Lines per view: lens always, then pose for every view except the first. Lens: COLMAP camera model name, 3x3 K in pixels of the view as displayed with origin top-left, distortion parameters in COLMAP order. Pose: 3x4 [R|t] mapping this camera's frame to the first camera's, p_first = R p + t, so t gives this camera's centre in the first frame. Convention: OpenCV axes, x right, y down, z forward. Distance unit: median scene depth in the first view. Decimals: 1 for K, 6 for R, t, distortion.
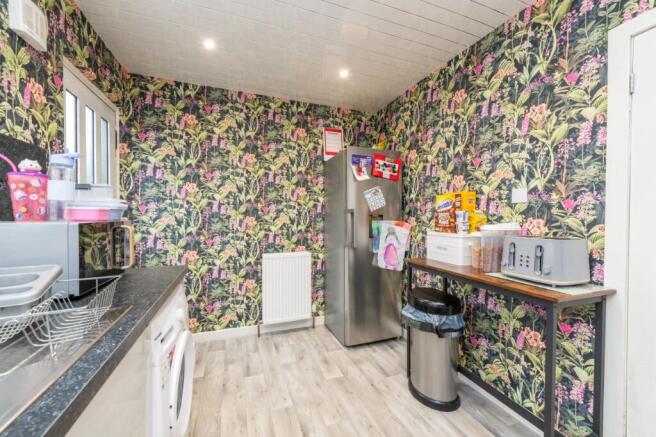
lens RADIAL K [[257.2, 0, 327.8], [0, 257.2, 220.7], [0, 0, 1]] dist [0.008508, -0.000597]
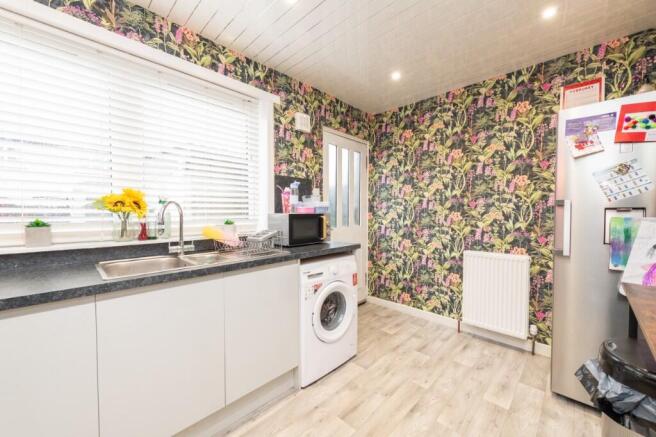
lens RADIAL K [[257.2, 0, 341.9], [0, 257.2, 218.1], [0, 0, 1]] dist [0.008508, -0.000597]
pose [[0.450428, 0.019376, -0.892602, 0.402198], [-0.011330, 0.999808, 0.015986, -0.001907], [0.892741, 0.002913, 0.450561, 0.143454]]
